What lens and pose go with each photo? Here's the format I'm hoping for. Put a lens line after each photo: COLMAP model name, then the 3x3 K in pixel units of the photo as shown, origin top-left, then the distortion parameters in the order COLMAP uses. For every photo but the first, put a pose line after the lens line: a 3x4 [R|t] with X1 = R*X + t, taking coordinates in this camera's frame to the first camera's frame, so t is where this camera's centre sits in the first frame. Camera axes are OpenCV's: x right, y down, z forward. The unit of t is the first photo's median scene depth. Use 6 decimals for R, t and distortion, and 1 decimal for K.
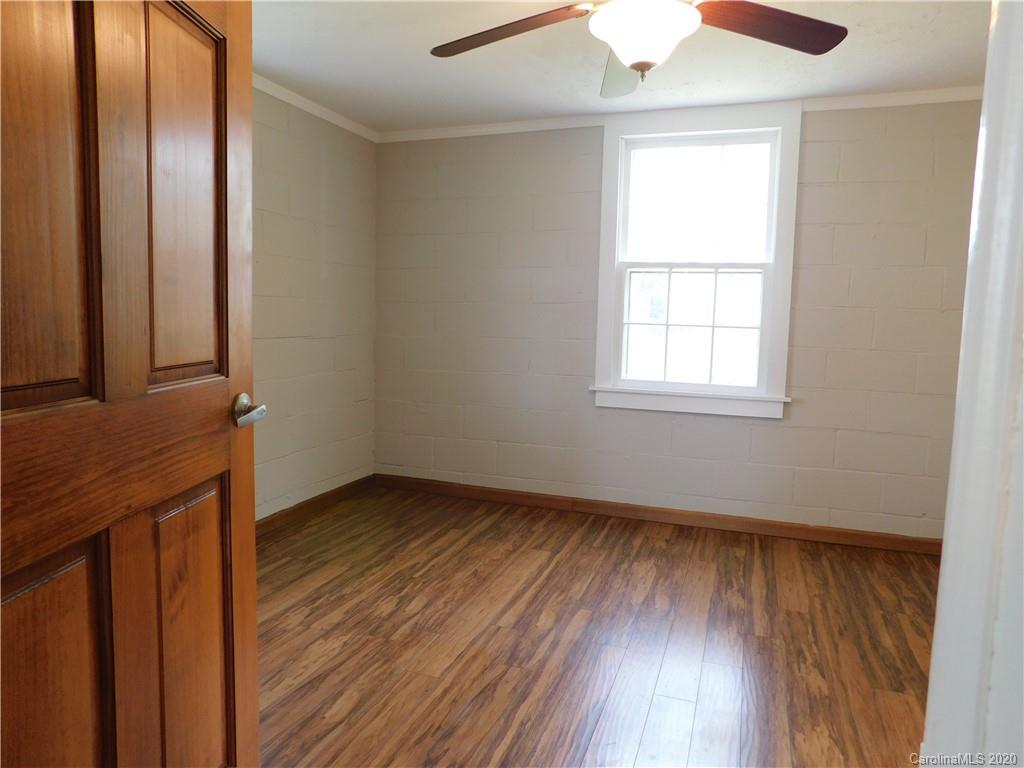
lens RADIAL K [[686.6, 0, 510.1], [0, 686.6, 390.9], [0, 0, 1]] dist [-0.069450, 0.067908]
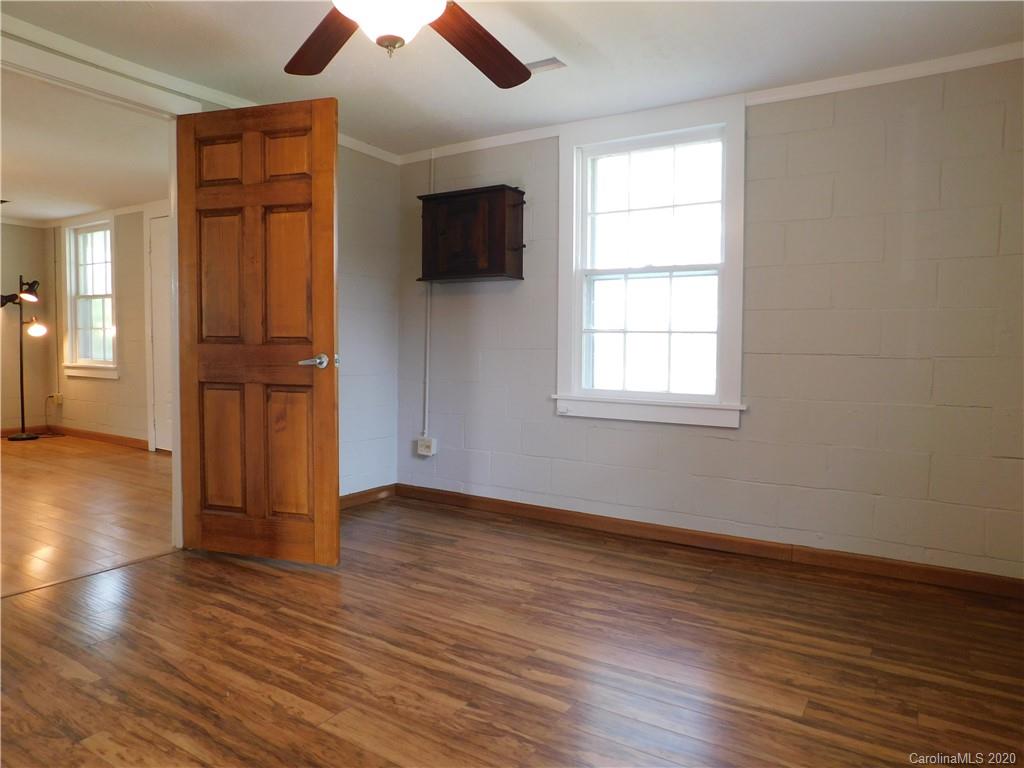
lens RADIAL K [[686.6, 0, 510.1], [0, 686.6, 390.9], [0, 0, 1]] dist [-0.069450, 0.067908]
pose [[-0.243253, 0.034699, -0.969342, 0.827538], [-0.124212, 0.990017, 0.066610, -0.050334], [0.961977, 0.136607, -0.236514, 1.093528]]
